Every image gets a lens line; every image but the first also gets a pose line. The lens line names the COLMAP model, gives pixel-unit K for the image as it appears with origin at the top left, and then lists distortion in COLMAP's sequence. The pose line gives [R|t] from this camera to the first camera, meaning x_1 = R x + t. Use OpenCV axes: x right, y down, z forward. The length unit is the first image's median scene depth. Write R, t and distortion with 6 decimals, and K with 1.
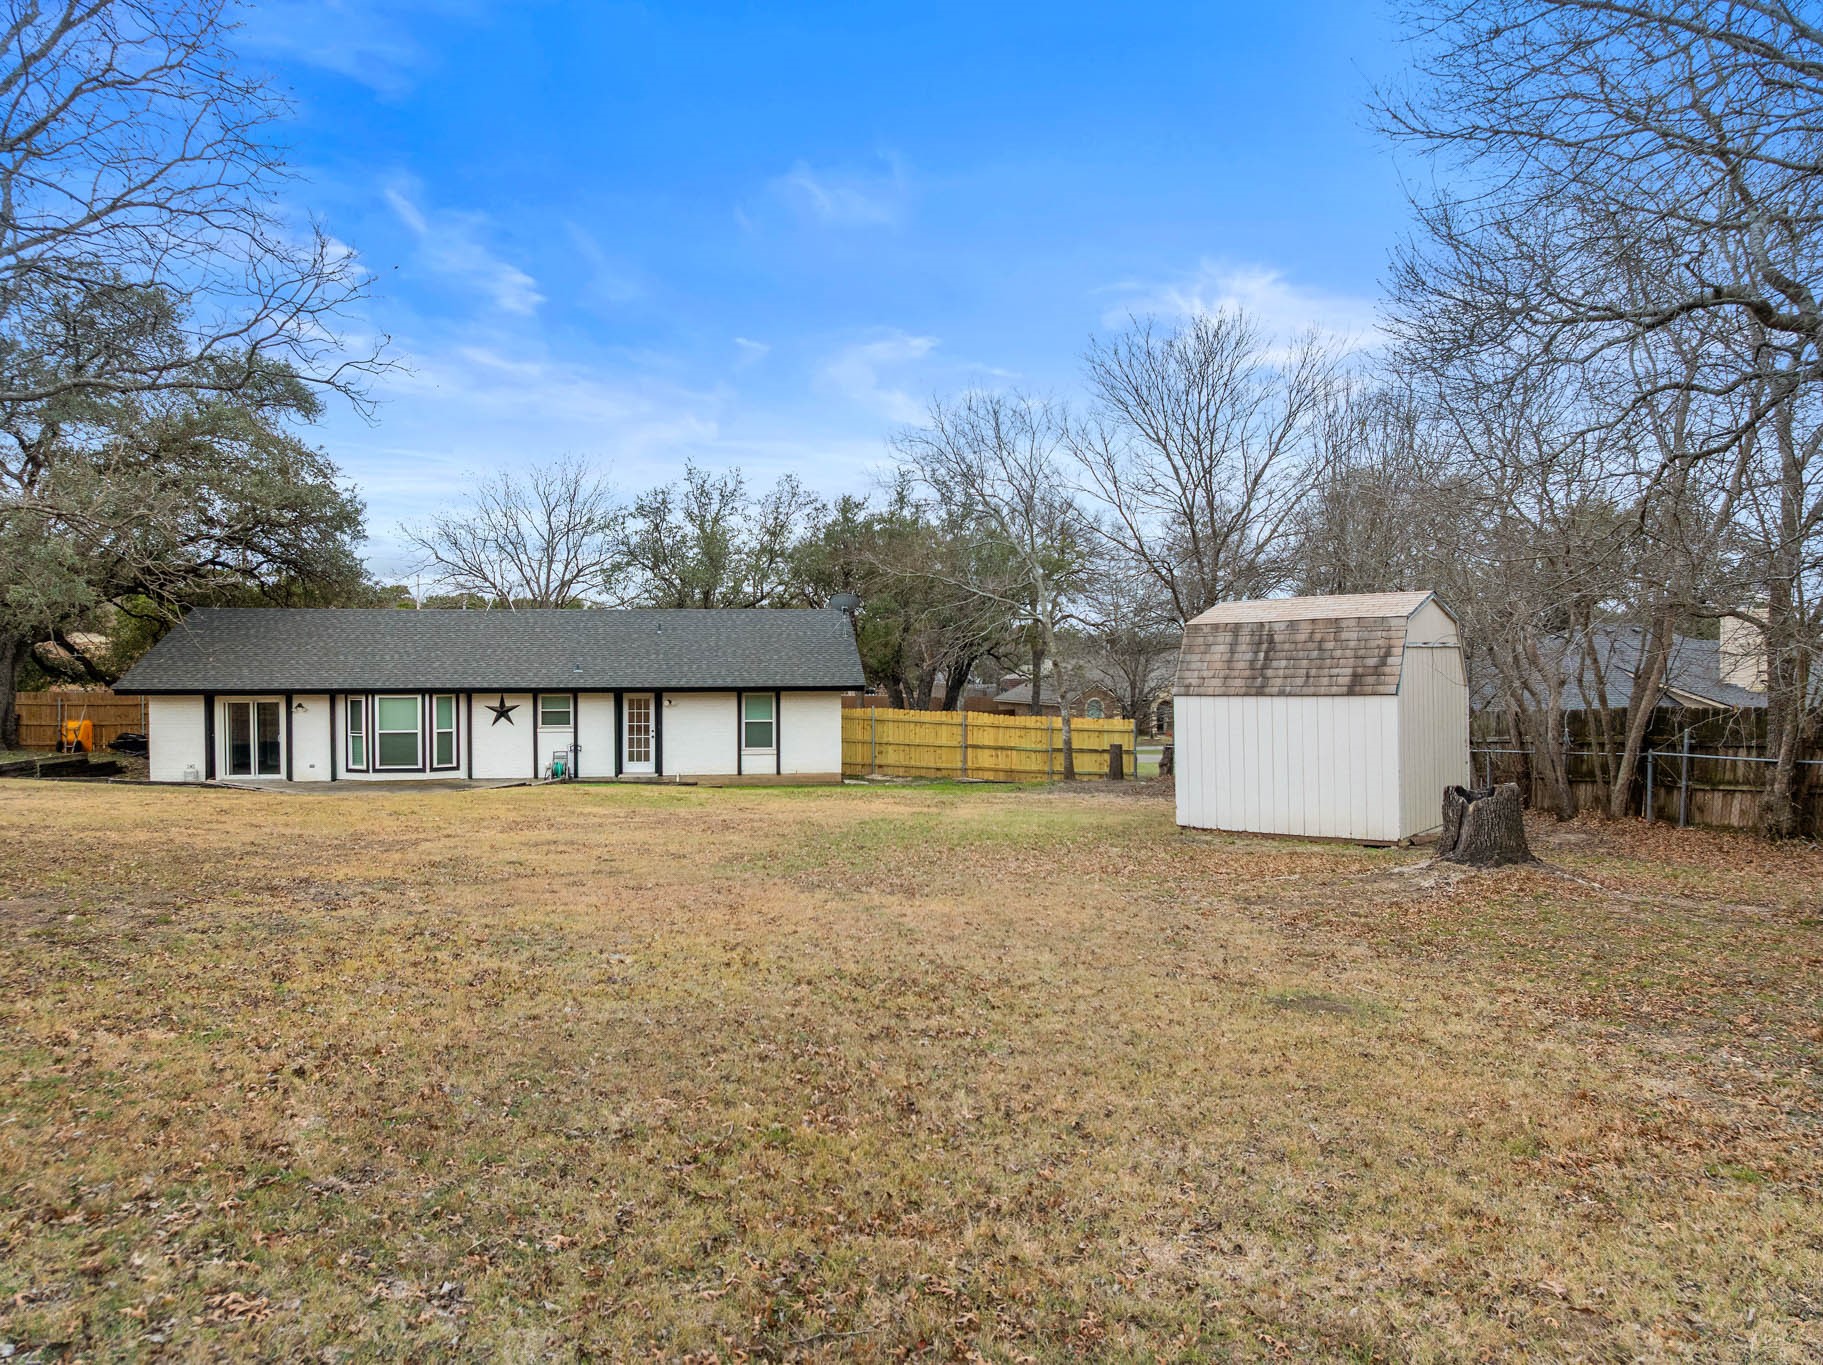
lens RADIAL K [[1284.9, 0, 911.5], [0, 1284.9, 682.5], [0, 0, 1]] dist [-0.032366, -0.008139]
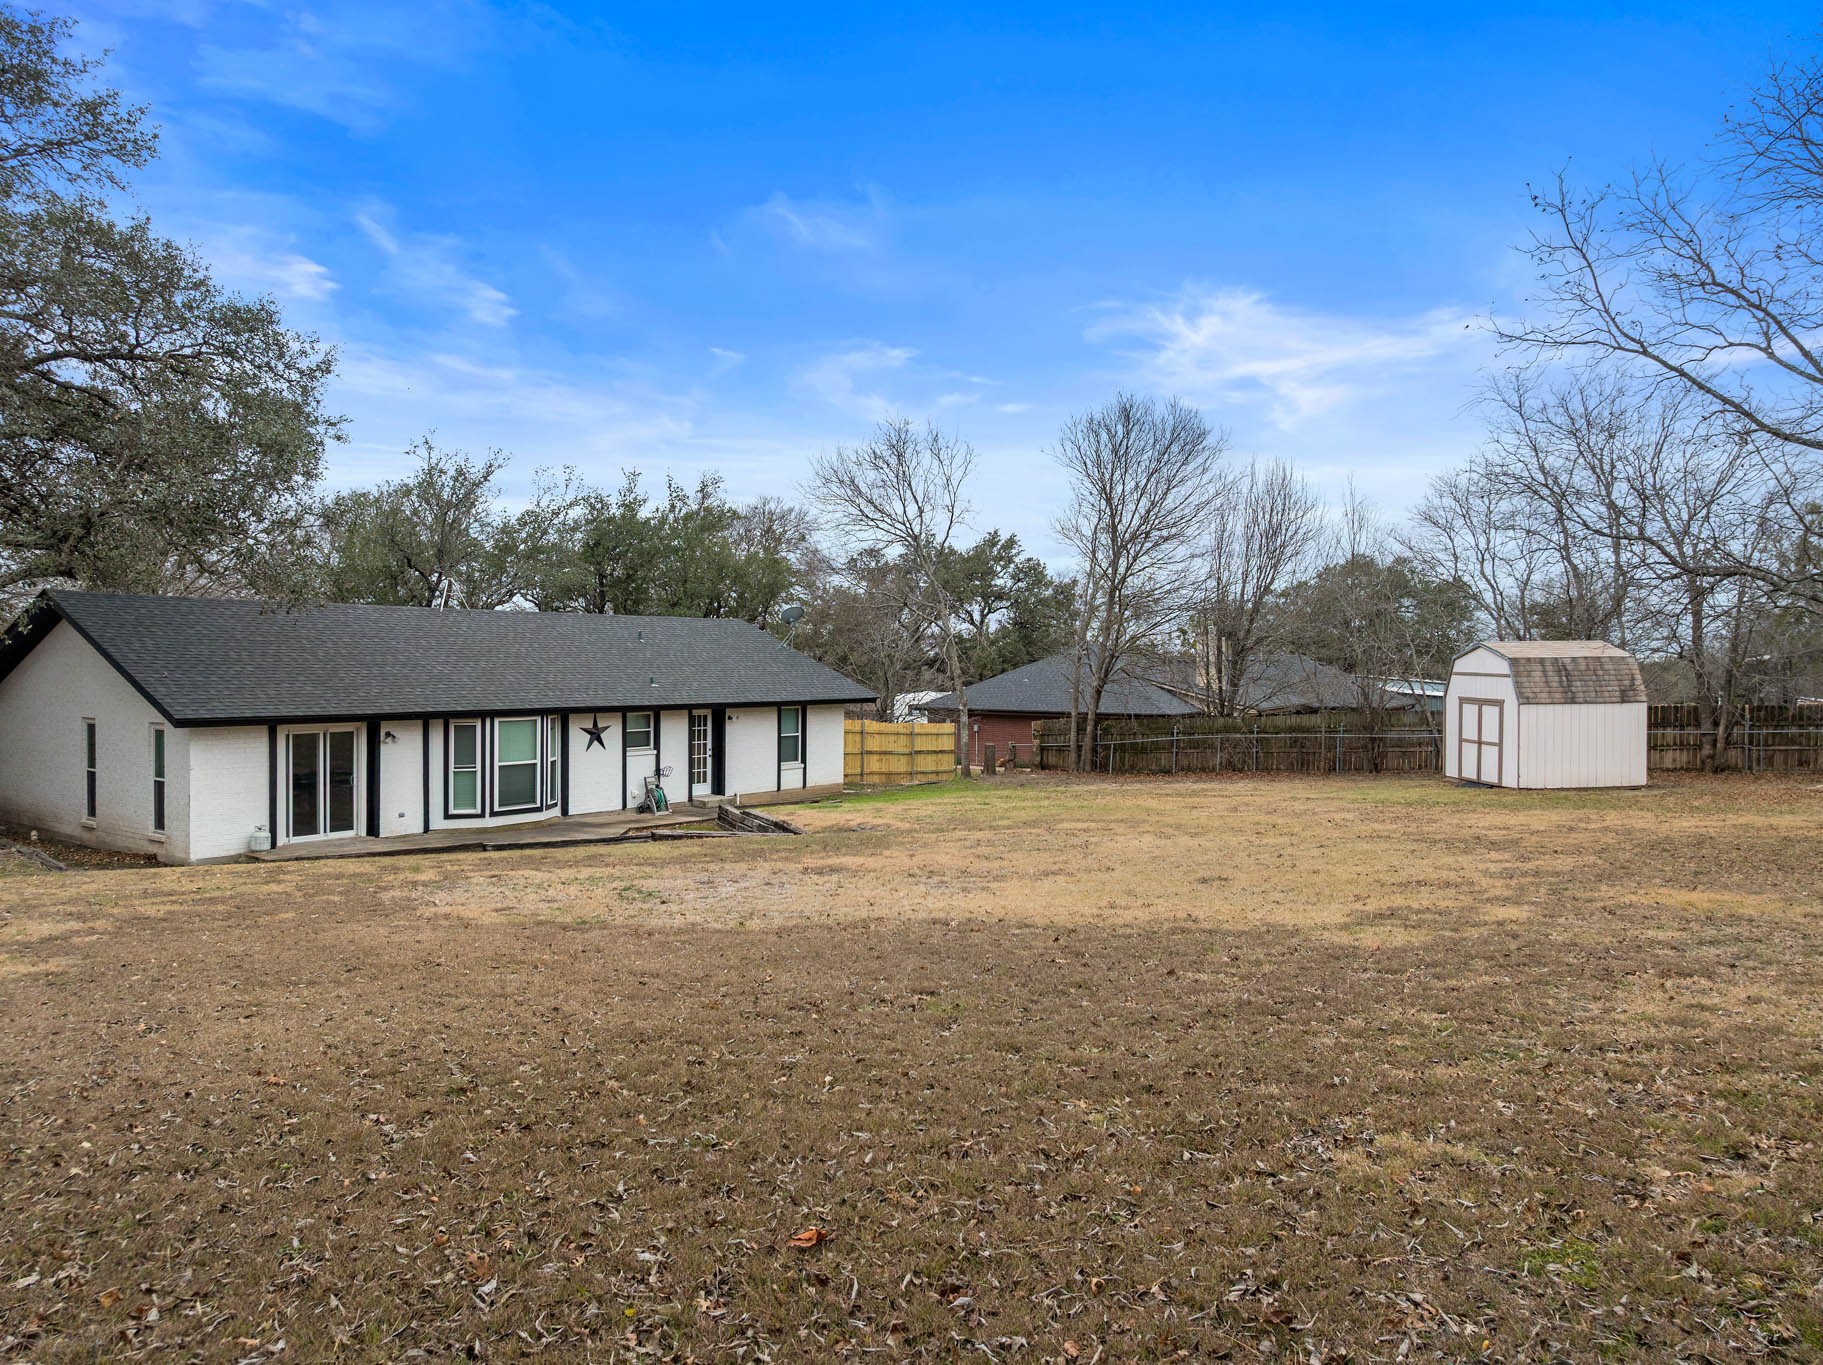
lens RADIAL K [[1284.9, 0, 911.5], [0, 1284.9, 682.5], [0, 0, 1]] dist [-0.032366, -0.008139]
pose [[0.694995, -0.004615, 0.719000, -0.780509], [0.004078, 0.999989, 0.002476, -0.012587], [-0.719003, 0.001211, 0.695006, 0.256340]]
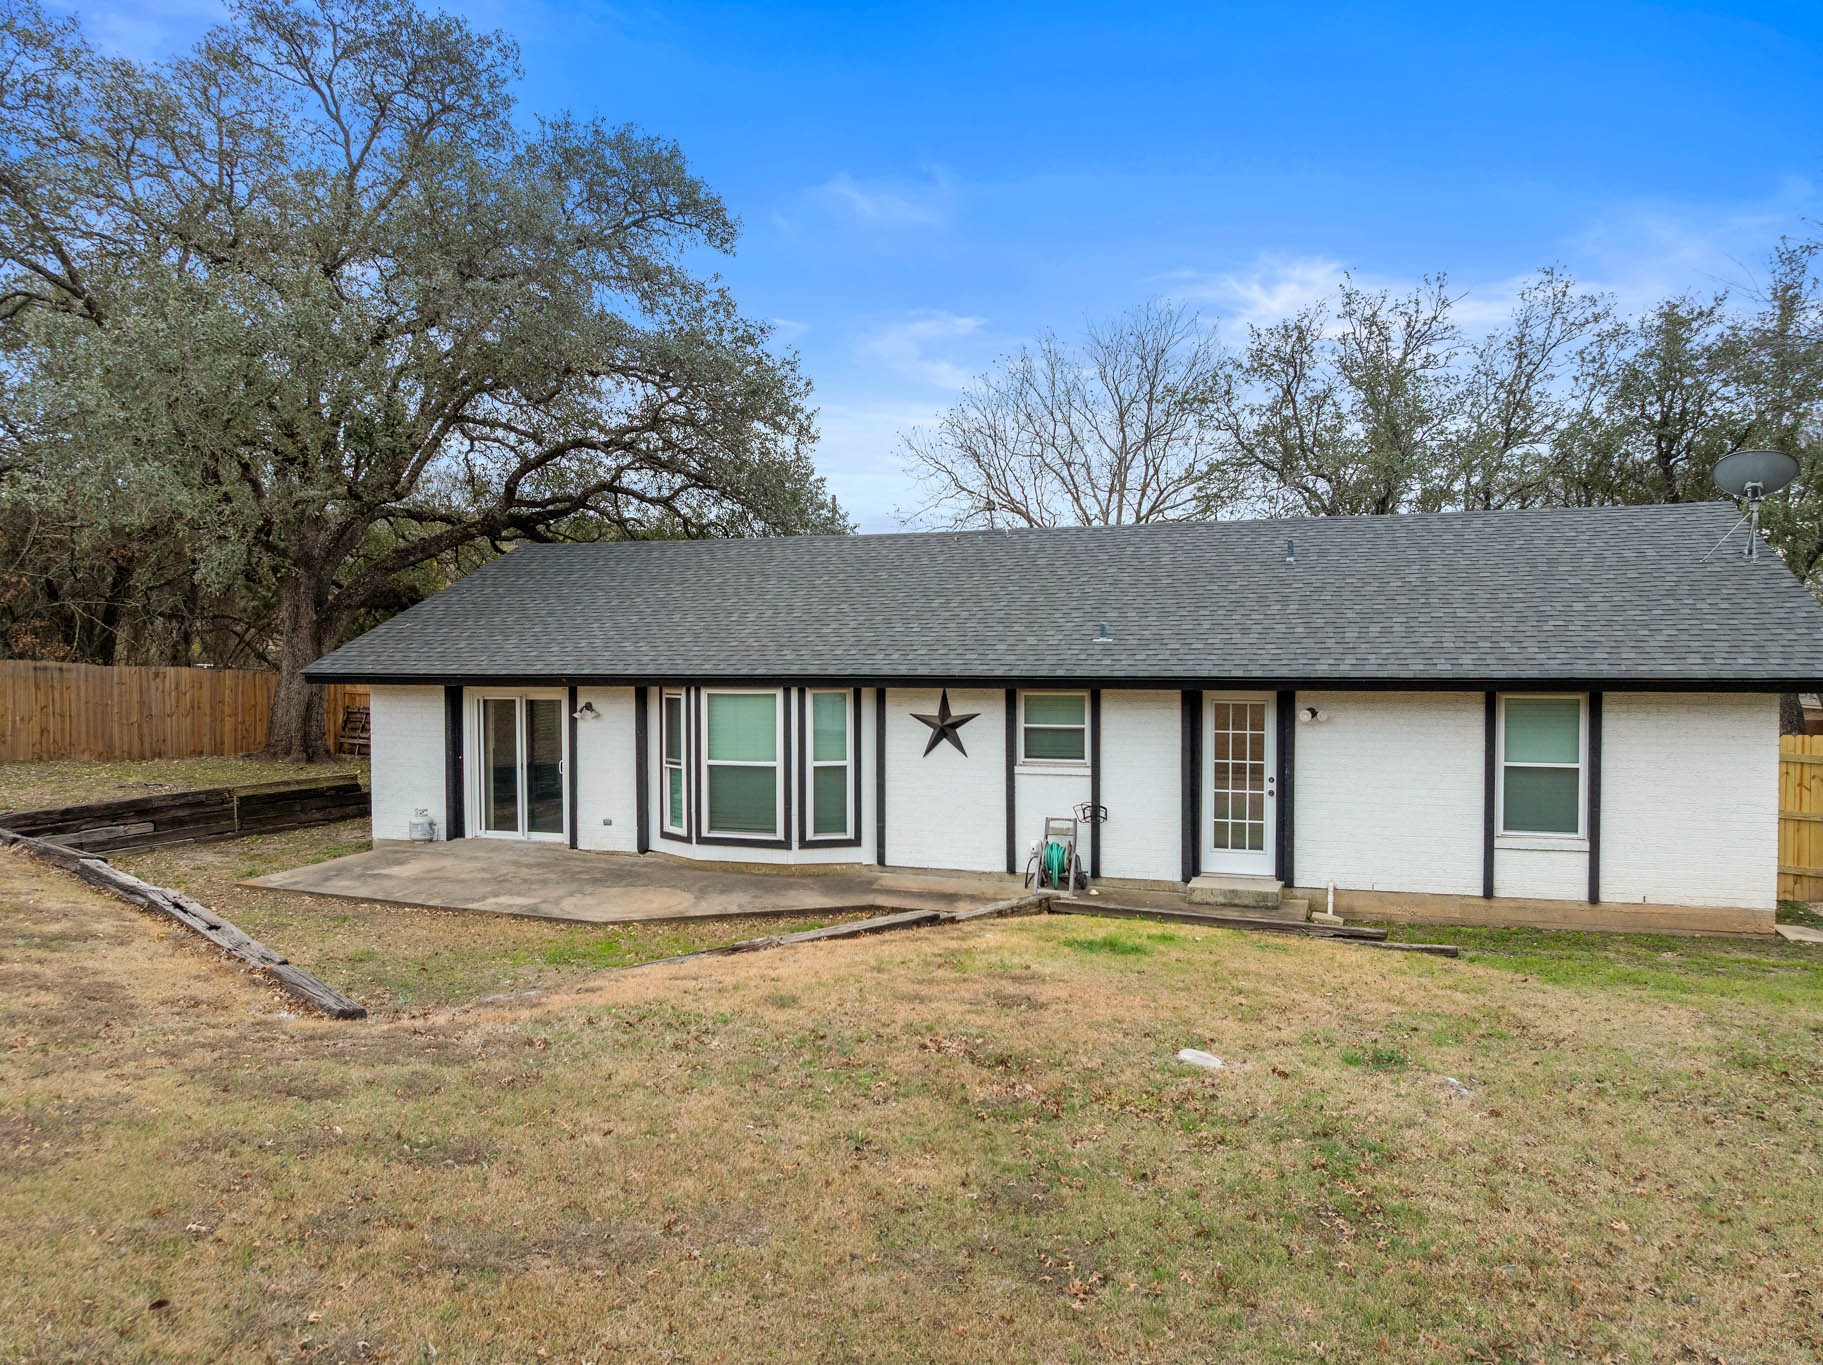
lens RADIAL K [[1284.9, 0, 911.5], [0, 1284.9, 682.5], [0, 0, 1]] dist [-0.032366, -0.008139]
pose [[0.884956, 0.010135, -0.465565, -0.111059], [-0.008334, 0.999948, 0.005928, 0.003819], [0.465601, -0.001366, 0.884994, 0.575385]]
